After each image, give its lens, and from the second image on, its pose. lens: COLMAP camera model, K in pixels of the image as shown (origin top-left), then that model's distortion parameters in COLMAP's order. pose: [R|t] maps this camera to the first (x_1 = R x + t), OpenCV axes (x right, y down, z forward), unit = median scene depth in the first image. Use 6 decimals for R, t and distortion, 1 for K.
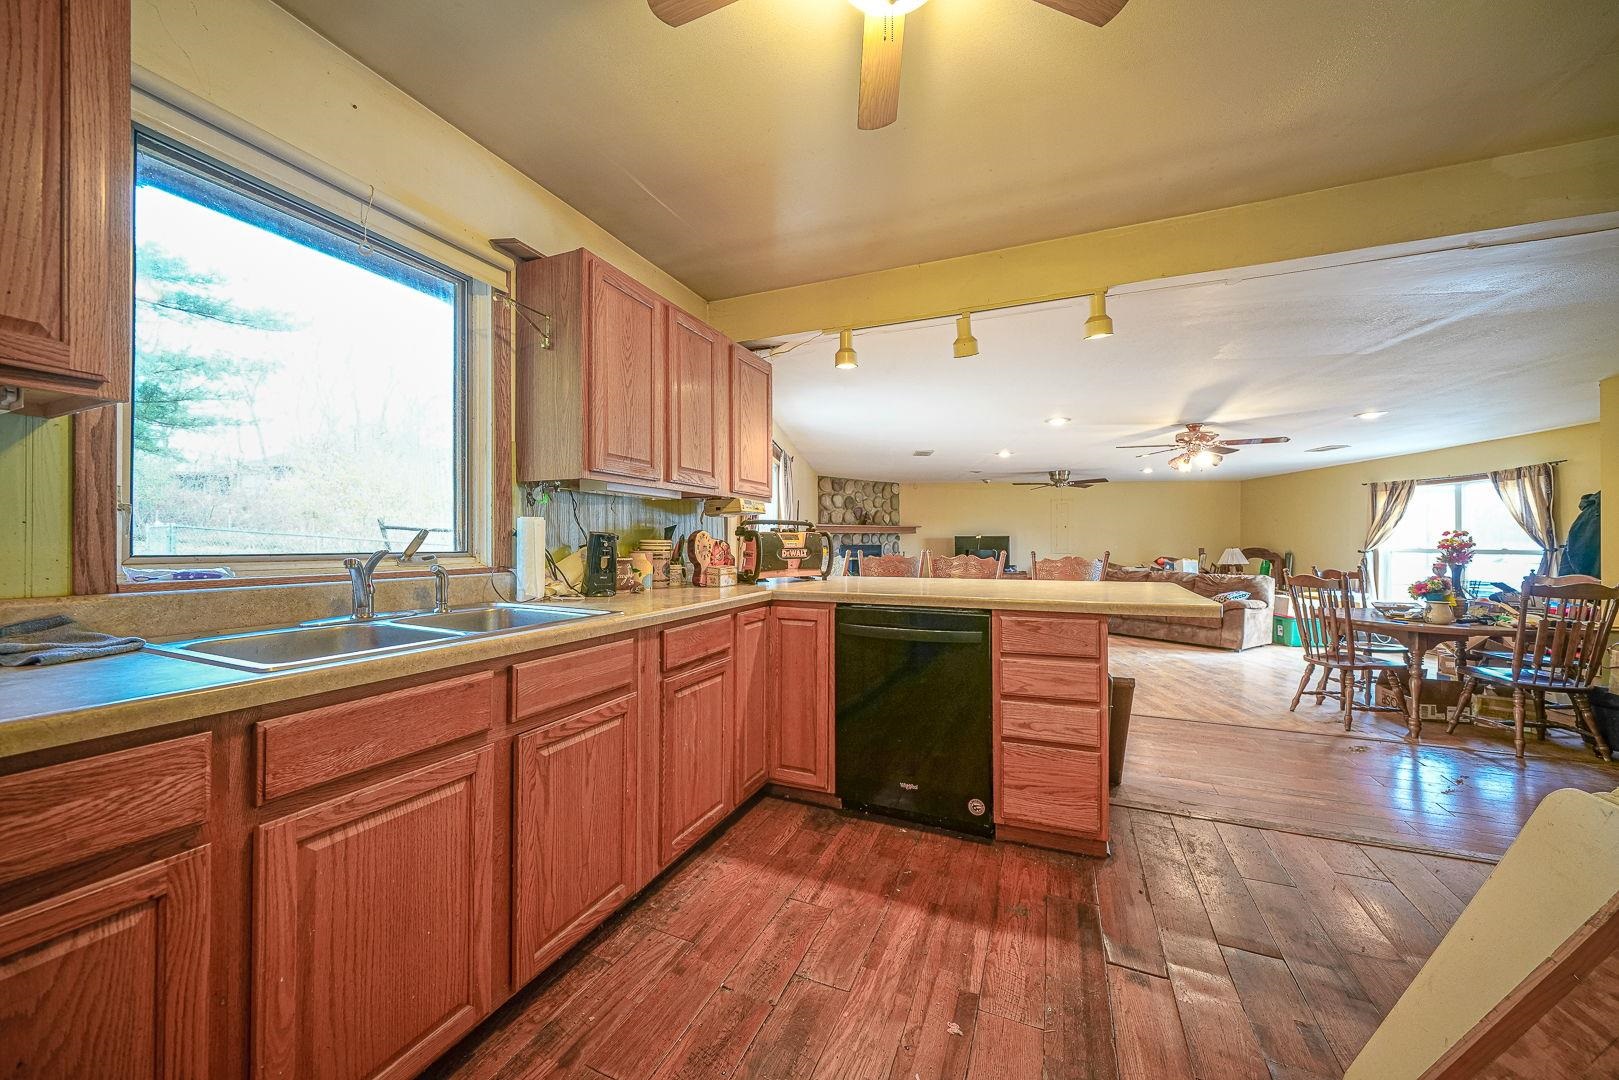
lens RADIAL K [[573.3, 0, 813.0], [0, 573.3, 541.0], [0, 0, 1]] dist [-0.008146, 0.000442]
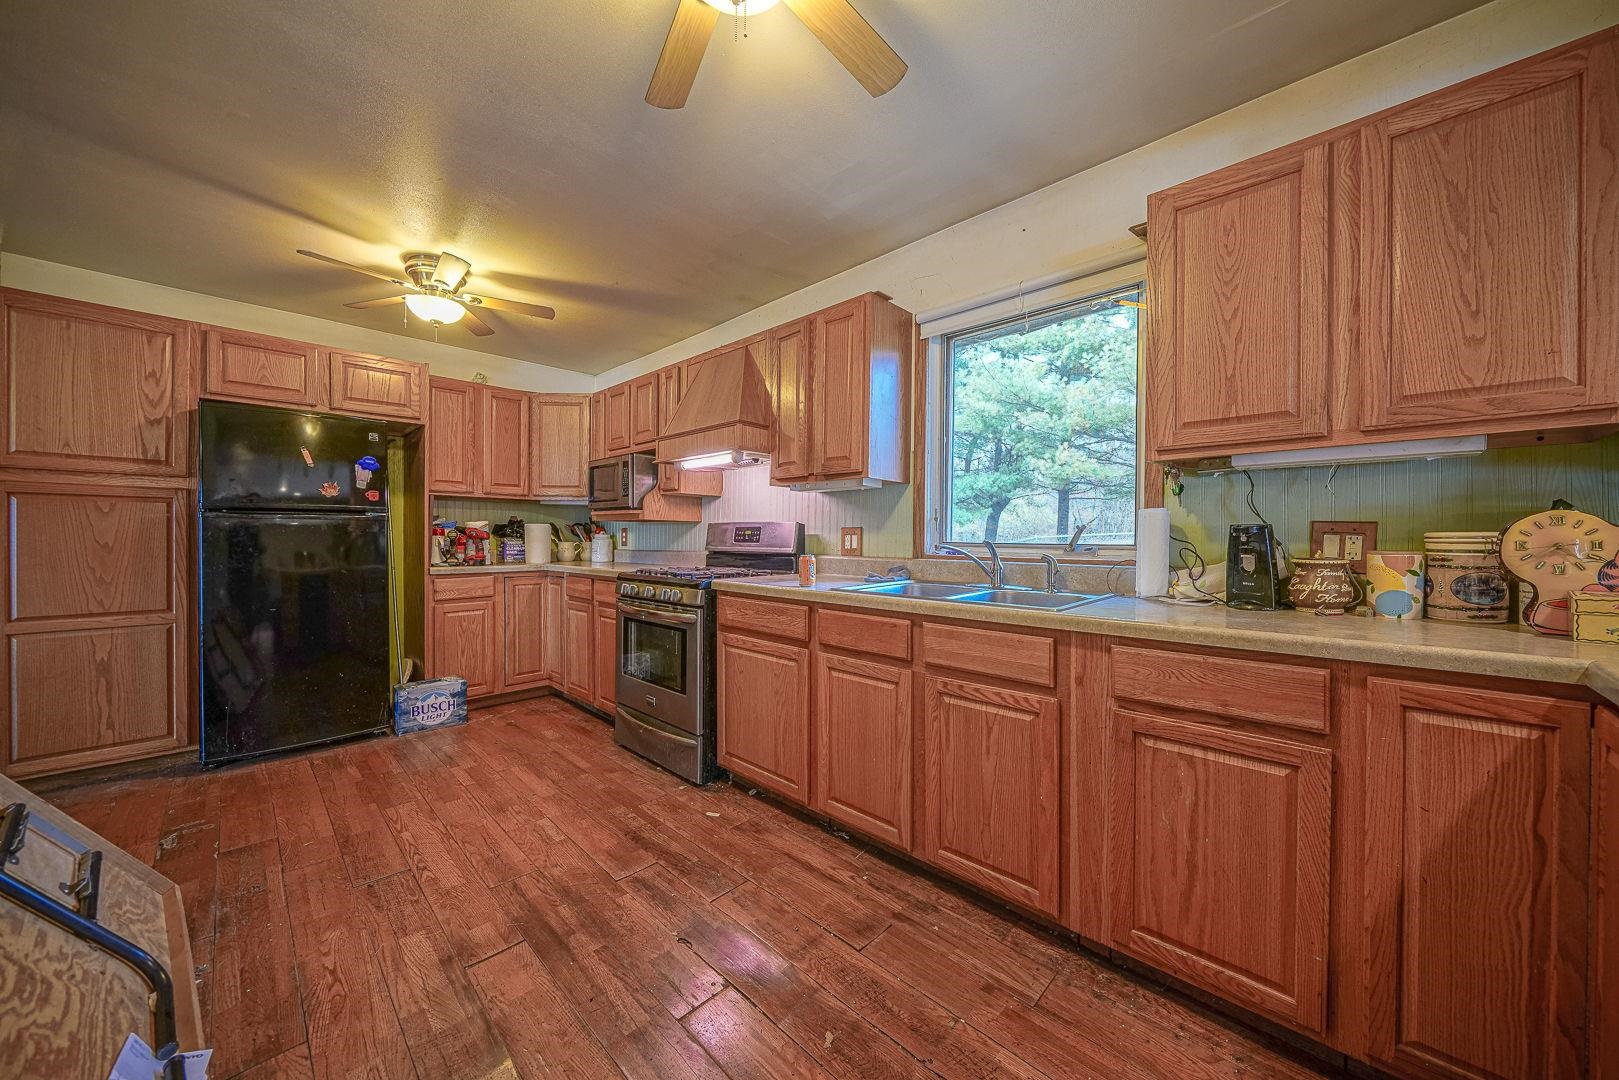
lens RADIAL K [[573.3, 0, 820.2], [0, 573.3, 542.2], [0, 0, 1]] dist [-0.008146, 0.000442]
pose [[-0.355317, 0.003692, -0.934739, 0.521587], [-0.004936, 0.999971, 0.005826, 0.009075], [0.934733, 0.006683, -0.355288, 0.754393]]
